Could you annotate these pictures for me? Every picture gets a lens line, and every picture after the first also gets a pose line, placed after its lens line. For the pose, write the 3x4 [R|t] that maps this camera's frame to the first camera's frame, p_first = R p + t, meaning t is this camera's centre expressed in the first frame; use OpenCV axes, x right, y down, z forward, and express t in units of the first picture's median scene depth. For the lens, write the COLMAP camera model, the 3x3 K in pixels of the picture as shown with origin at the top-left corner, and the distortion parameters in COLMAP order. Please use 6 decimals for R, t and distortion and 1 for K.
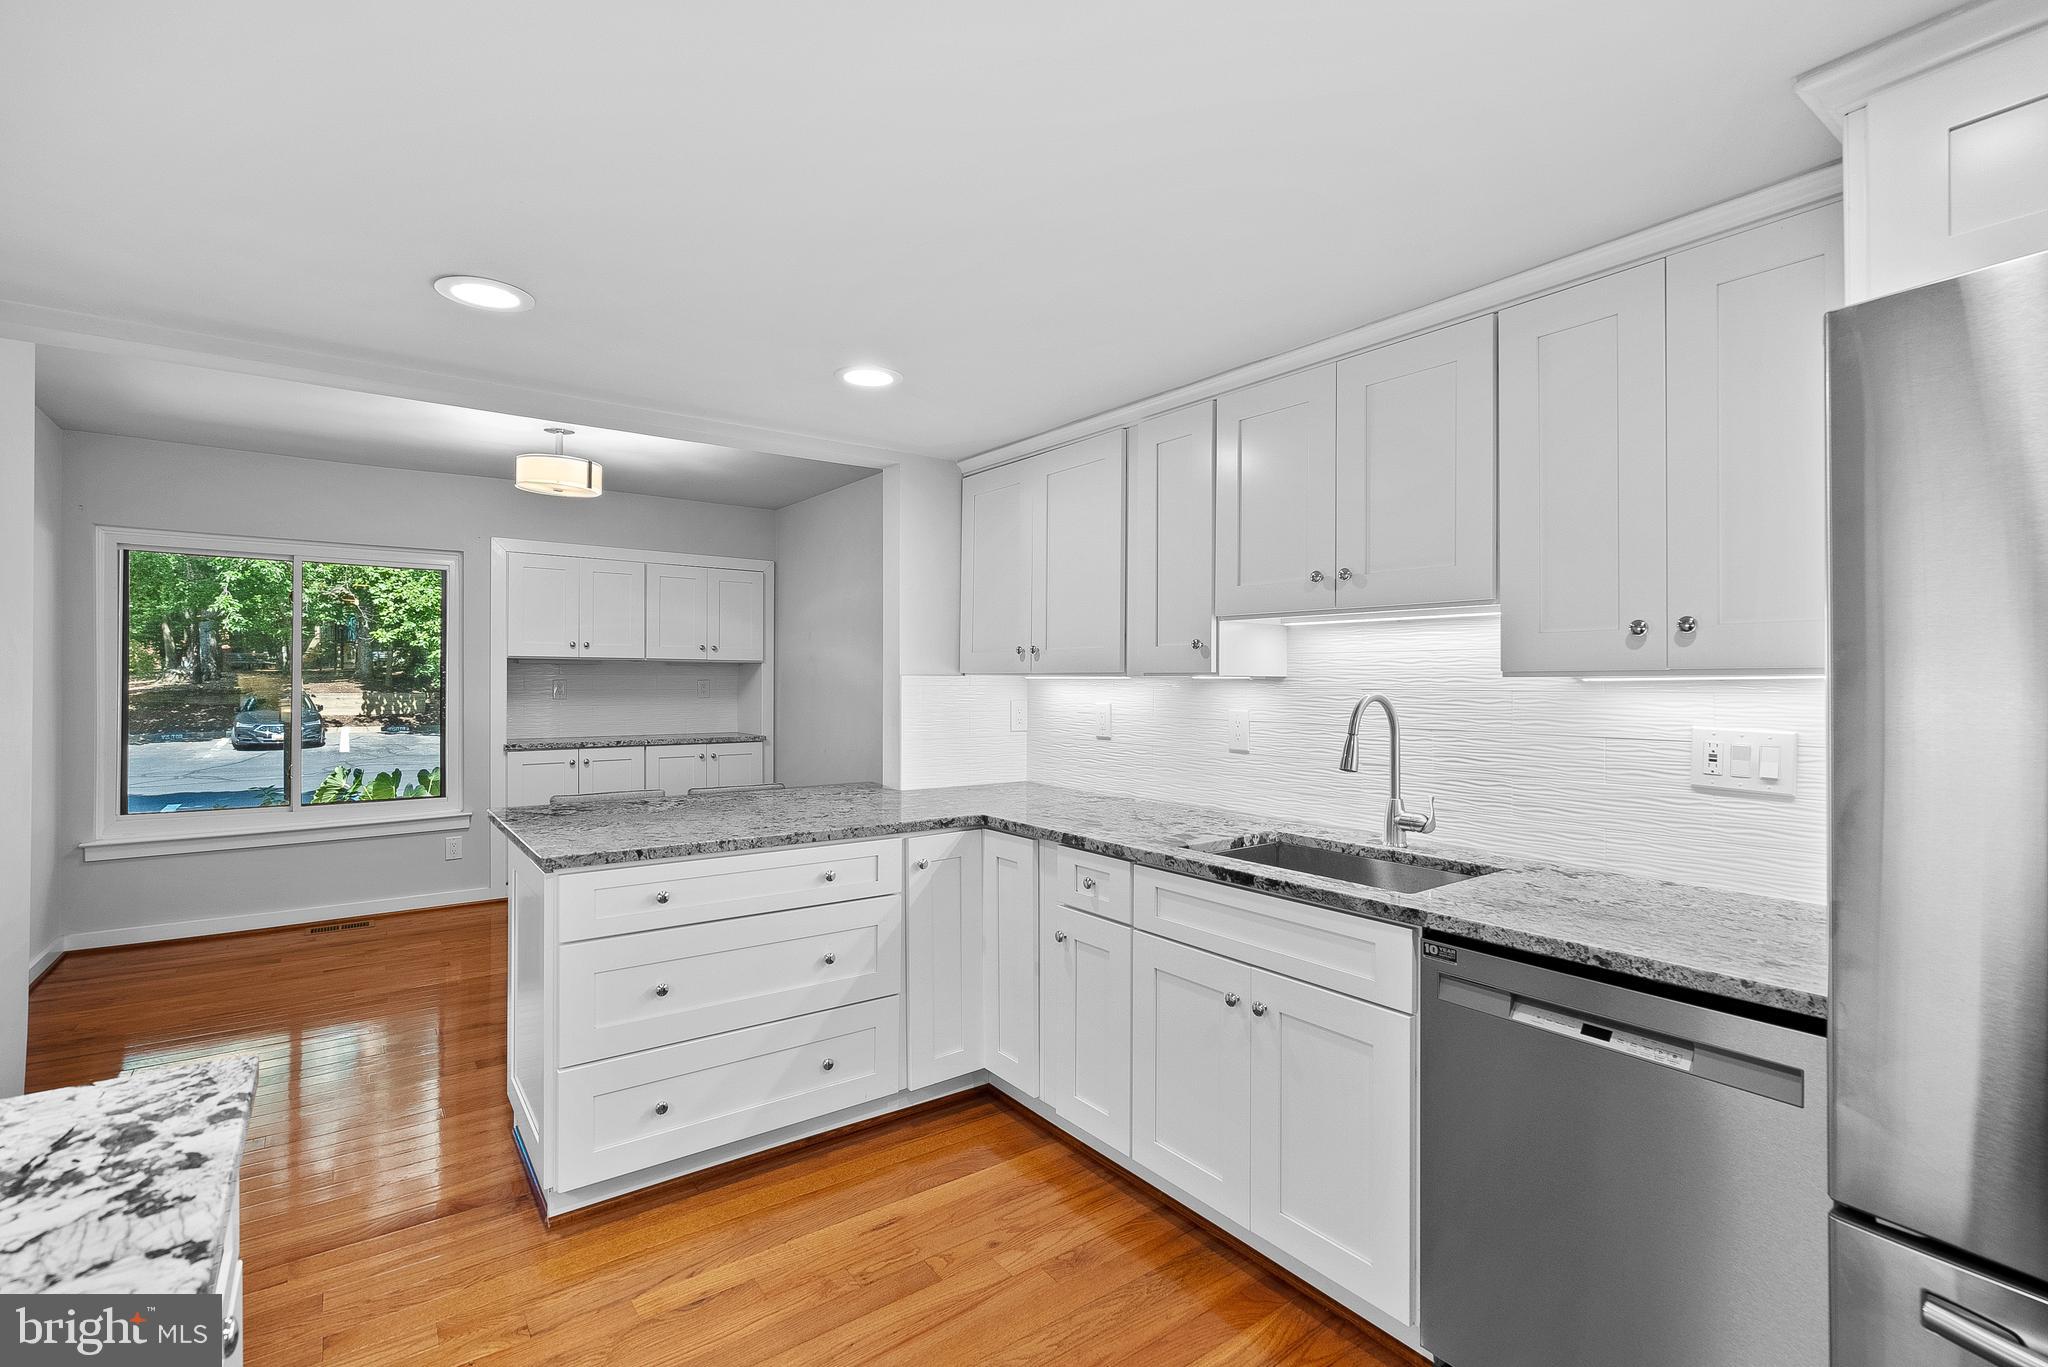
lens RADIAL K [[924.5, 0, 1022.4], [0, 924.5, 676.5], [0, 0, 1]] dist [-0.001833, 0.000551]
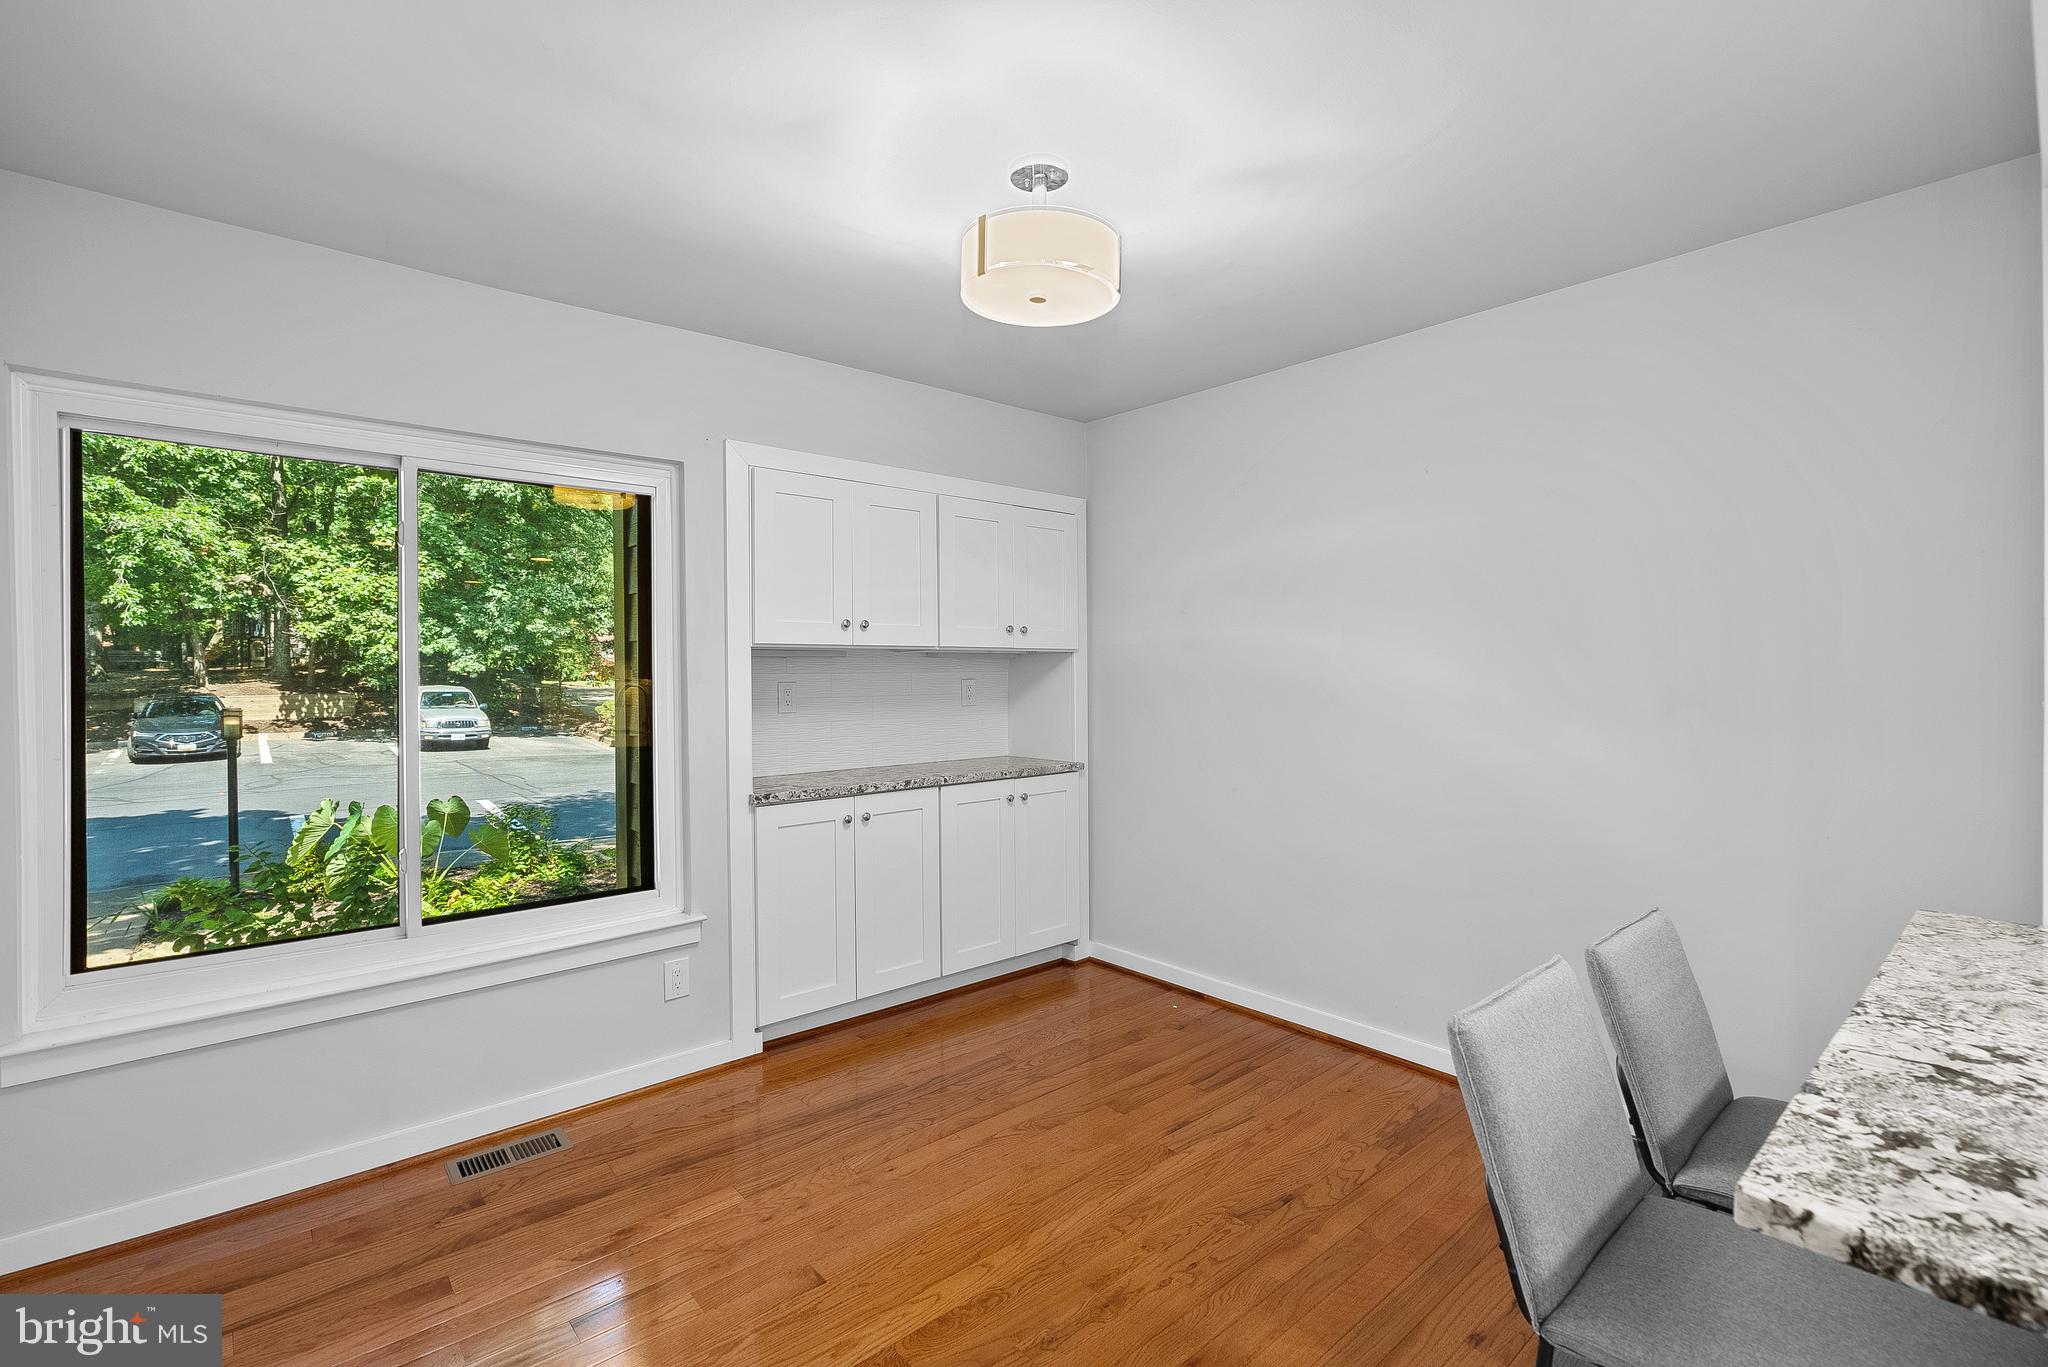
lens RADIAL K [[918.6, 0, 1023.6], [0, 918.6, 674.7], [0, 0, 1]] dist [-0.001501, 0.000247]
pose [[0.996929, -0.012081, 0.077367, -0.415004], [0.011410, 0.999893, 0.009114, -0.005738], [-0.077469, -0.008203, 0.996961, 0.389382]]
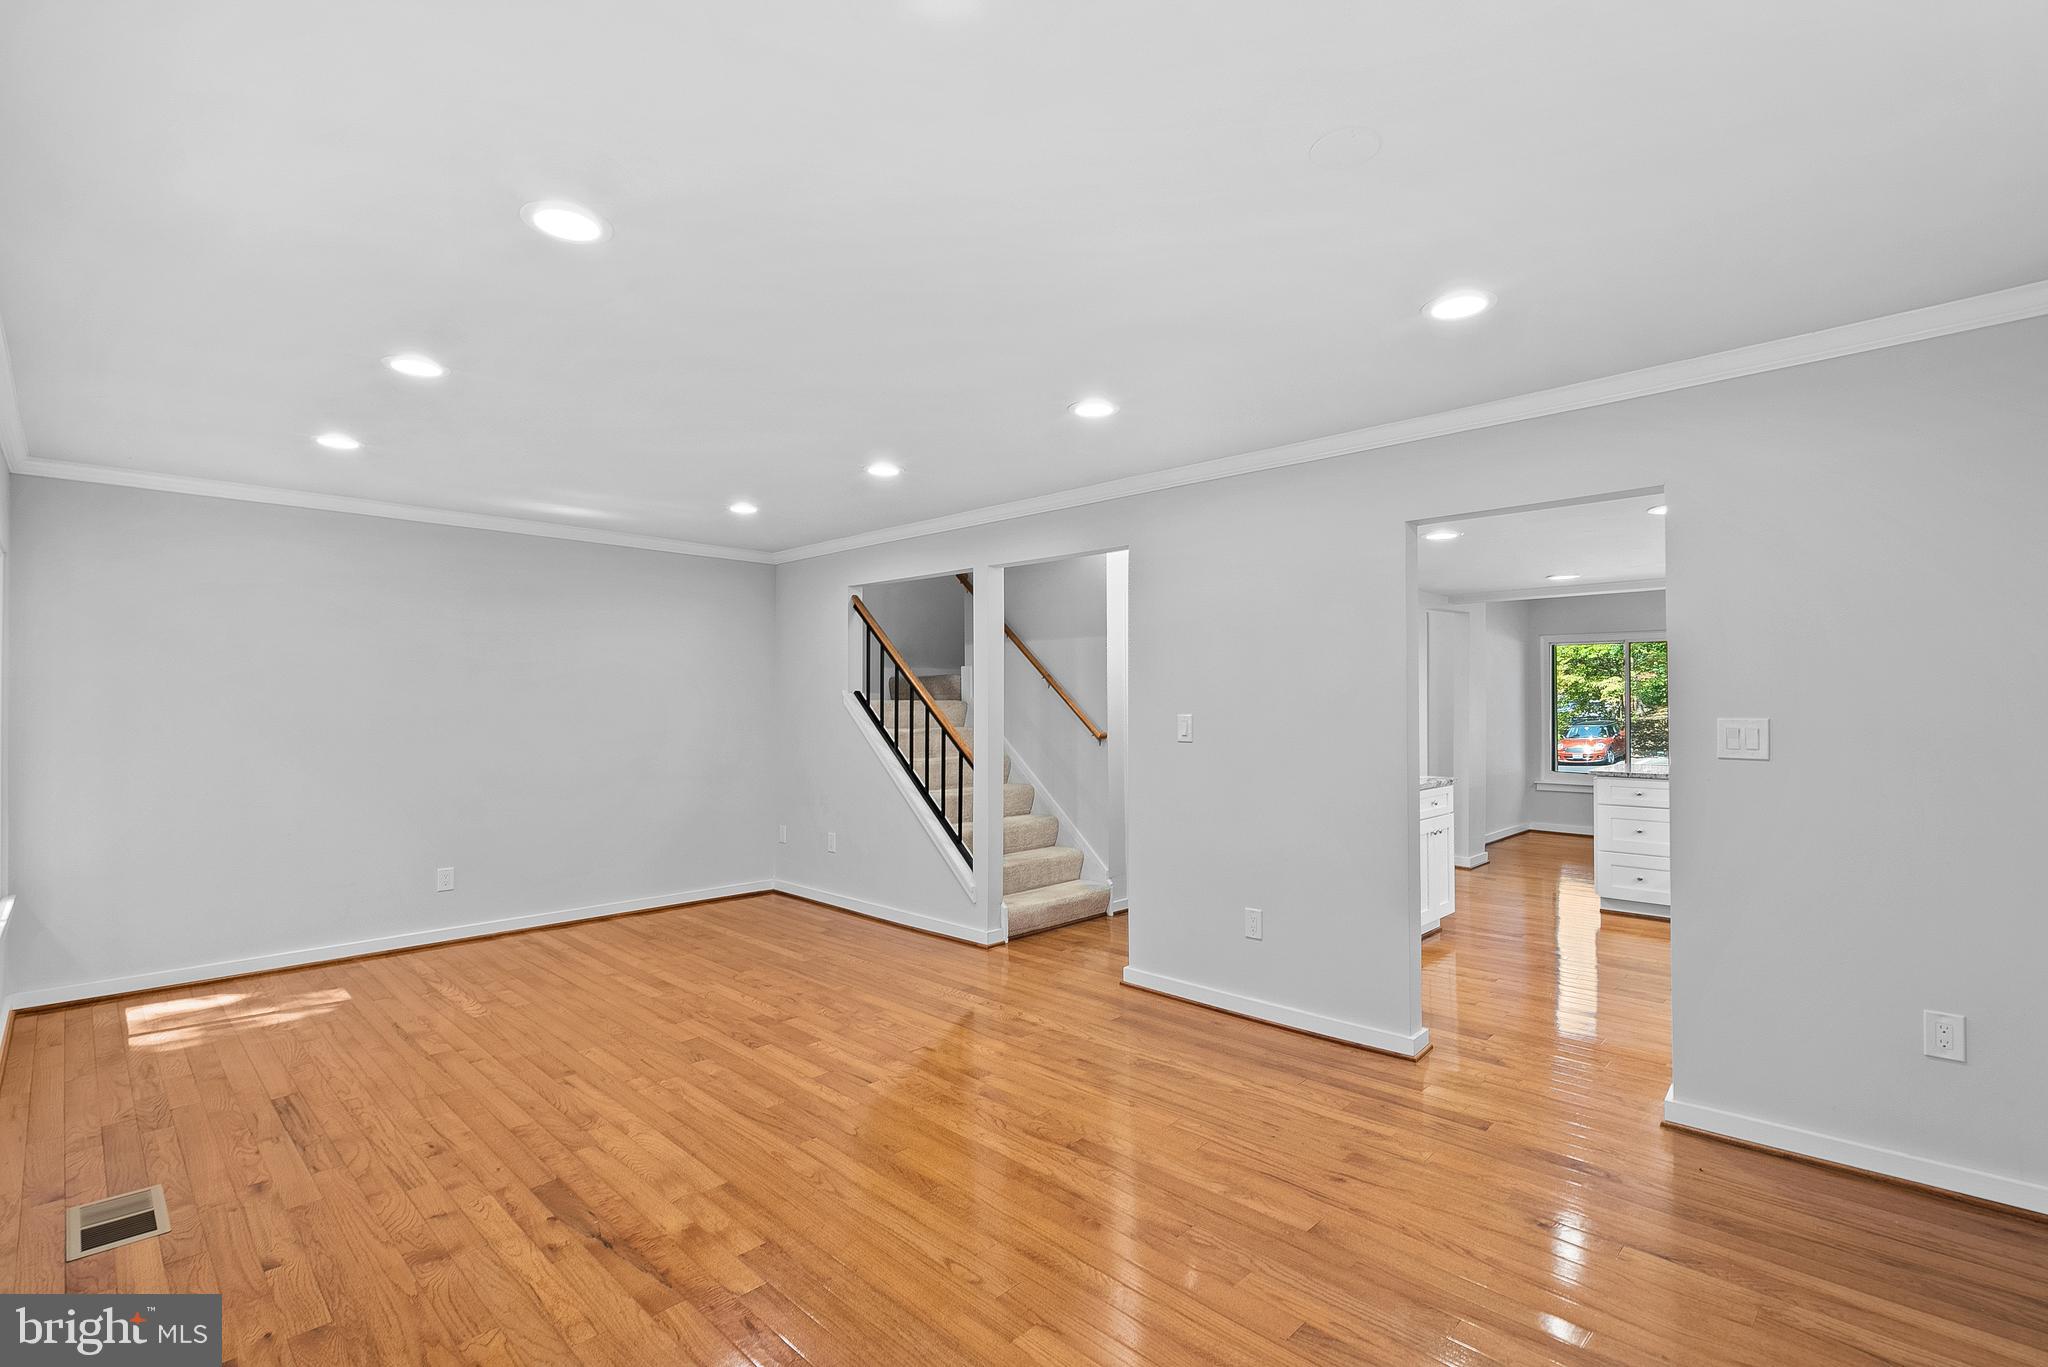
lens RADIAL K [[914.6, 0, 1029.8], [0, 914.6, 702.7], [0, 0, 1]] dist [-0.000403, 0.000286]
pose [[0.158833, -0.008127, -0.987272, 0.740966], [0.006236, 0.999954, -0.007228, -0.001053], [0.987286, -0.005009, 0.158876, -0.424079]]
